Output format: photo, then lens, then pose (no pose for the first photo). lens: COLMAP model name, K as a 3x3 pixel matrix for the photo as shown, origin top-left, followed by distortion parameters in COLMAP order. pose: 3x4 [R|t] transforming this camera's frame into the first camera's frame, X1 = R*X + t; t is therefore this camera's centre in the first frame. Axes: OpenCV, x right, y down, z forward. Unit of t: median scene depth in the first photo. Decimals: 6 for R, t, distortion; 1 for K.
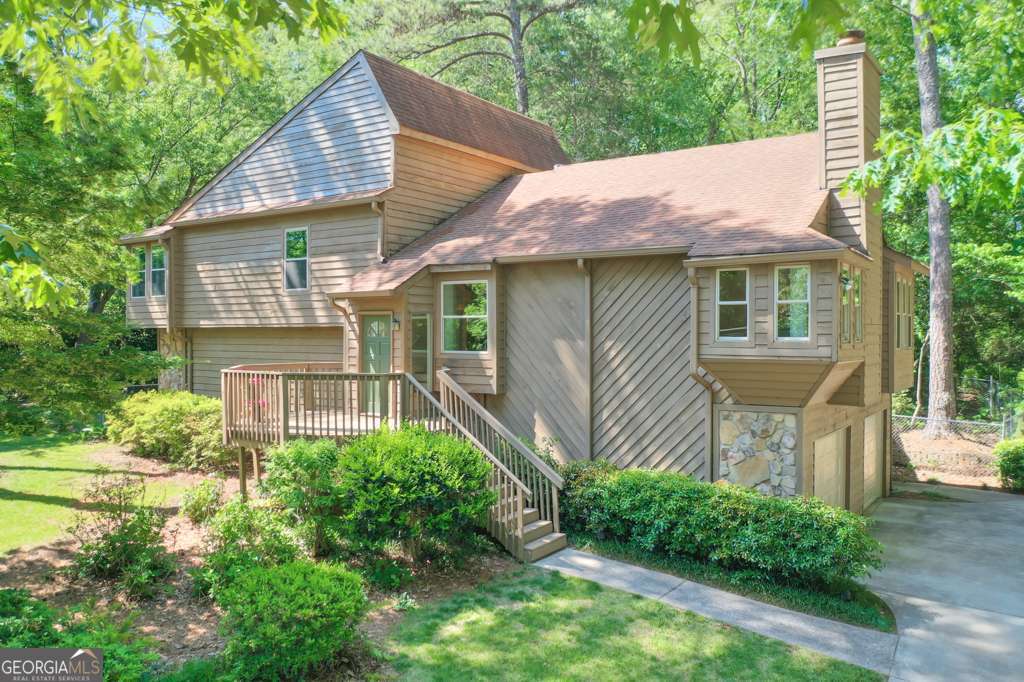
lens RADIAL K [[830.9, 0, 510.8], [0, 830.9, 341.9], [0, 0, 1]] dist [-0.008474, 0.002143]
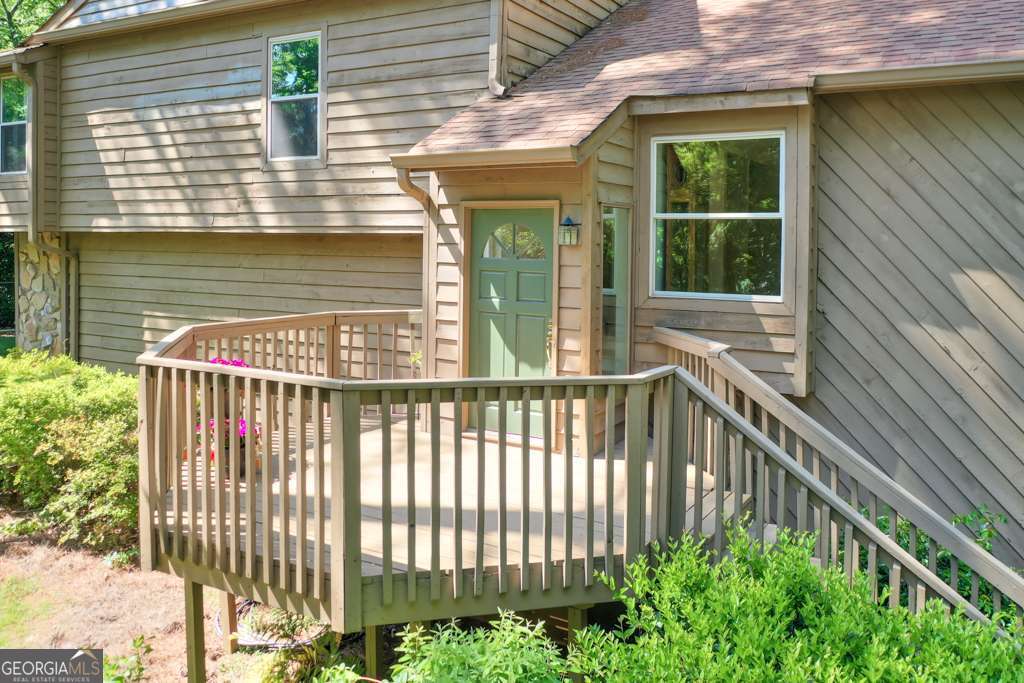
lens RADIAL K [[830.9, 0, 529.0], [0, 830.9, 259.9], [0, 0, 1]] dist [-0.008474, 0.002143]
pose [[0.993992, 0.010682, 0.108926, -0.184109], [-0.011889, 0.999875, 0.010437, -0.009753], [-0.108801, -0.011669, 0.993995, 0.524602]]
